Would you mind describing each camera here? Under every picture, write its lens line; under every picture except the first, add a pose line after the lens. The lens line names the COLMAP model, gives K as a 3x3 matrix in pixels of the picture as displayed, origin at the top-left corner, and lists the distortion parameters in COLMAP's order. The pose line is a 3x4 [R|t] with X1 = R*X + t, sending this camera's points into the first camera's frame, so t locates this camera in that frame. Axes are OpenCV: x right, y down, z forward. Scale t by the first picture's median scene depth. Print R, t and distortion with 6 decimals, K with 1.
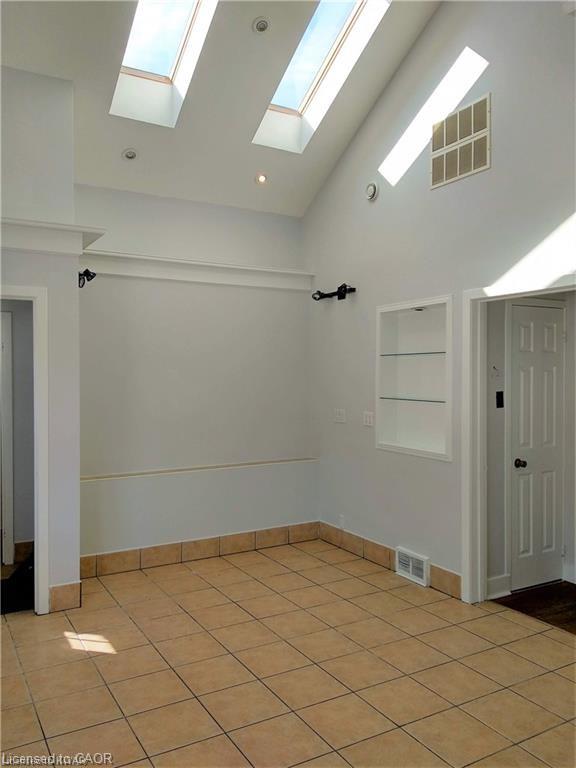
lens RADIAL K [[613.6, 0, 283.6], [0, 613.6, 381.6], [0, 0, 1]] dist [0.011027, -0.002418]
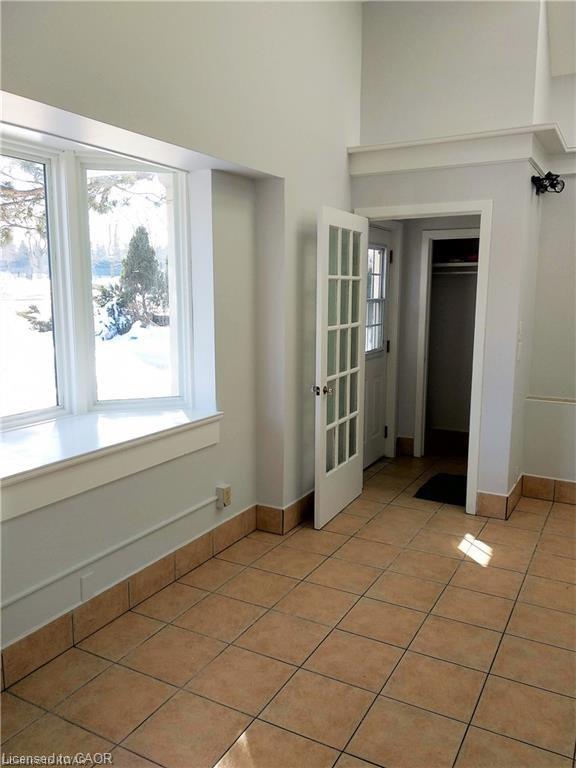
lens RADIAL K [[613.6, 0, 285.3], [0, 613.6, 386.9], [0, 0, 1]] dist [0.011027, -0.002418]
pose [[0.522551, 0.141394, -0.840802, 0.326611], [-0.018622, 0.987811, 0.154543, -0.001674], [0.852404, -0.065100, 0.518815, 0.189137]]
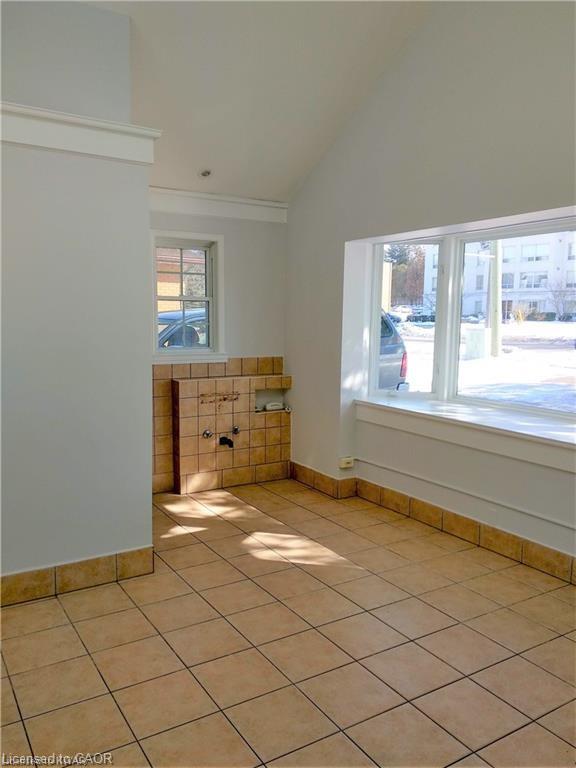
lens RADIAL K [[613.6, 0, 287.9], [0, 613.6, 384.6], [0, 0, 1]] dist [0.011027, -0.002418]
pose [[-0.999008, -0.006292, -0.044080, 0.050547], [-0.011703, 0.992264, 0.123592, -0.019174], [0.042961, 0.123985, -0.991354, 1.363509]]
